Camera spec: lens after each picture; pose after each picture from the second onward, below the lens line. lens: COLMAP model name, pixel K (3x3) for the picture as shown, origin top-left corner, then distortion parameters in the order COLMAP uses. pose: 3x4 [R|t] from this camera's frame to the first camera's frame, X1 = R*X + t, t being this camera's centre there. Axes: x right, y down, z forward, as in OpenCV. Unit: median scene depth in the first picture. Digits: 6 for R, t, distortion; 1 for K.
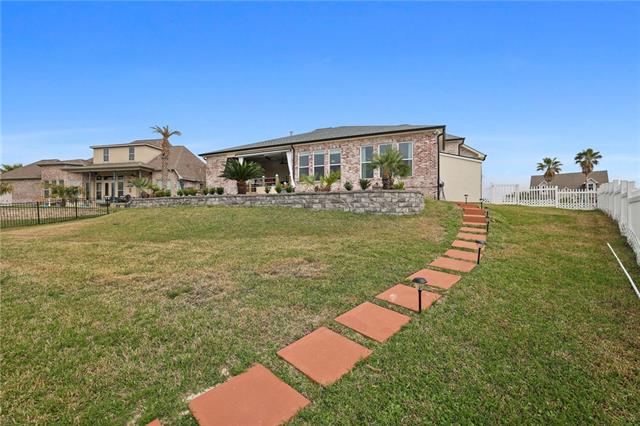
lens RADIAL K [[282.8, 0, 320.0], [0, 282.8, 213.0], [0, 0, 1]] dist [-0.002927, -0.000257]
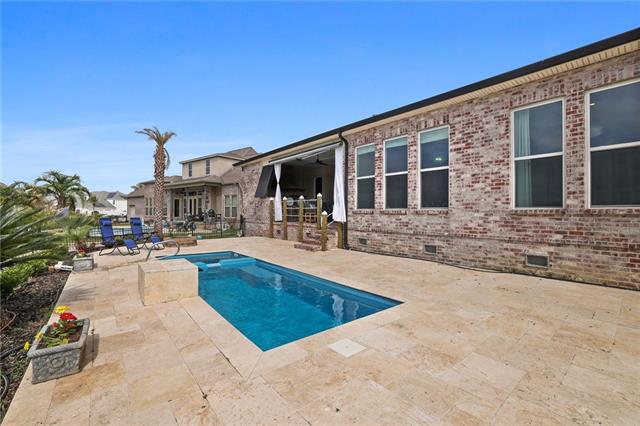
lens RADIAL K [[282.8, 0, 320.0], [0, 282.8, 213.0], [0, 0, 1]] dist [-0.002927, -0.000257]
pose [[0.898336, 0.005391, -0.439277, 0.079475], [-0.005820, 0.999983, 0.000370, -0.103849], [0.439271, 0.002225, 0.898352, 0.550605]]
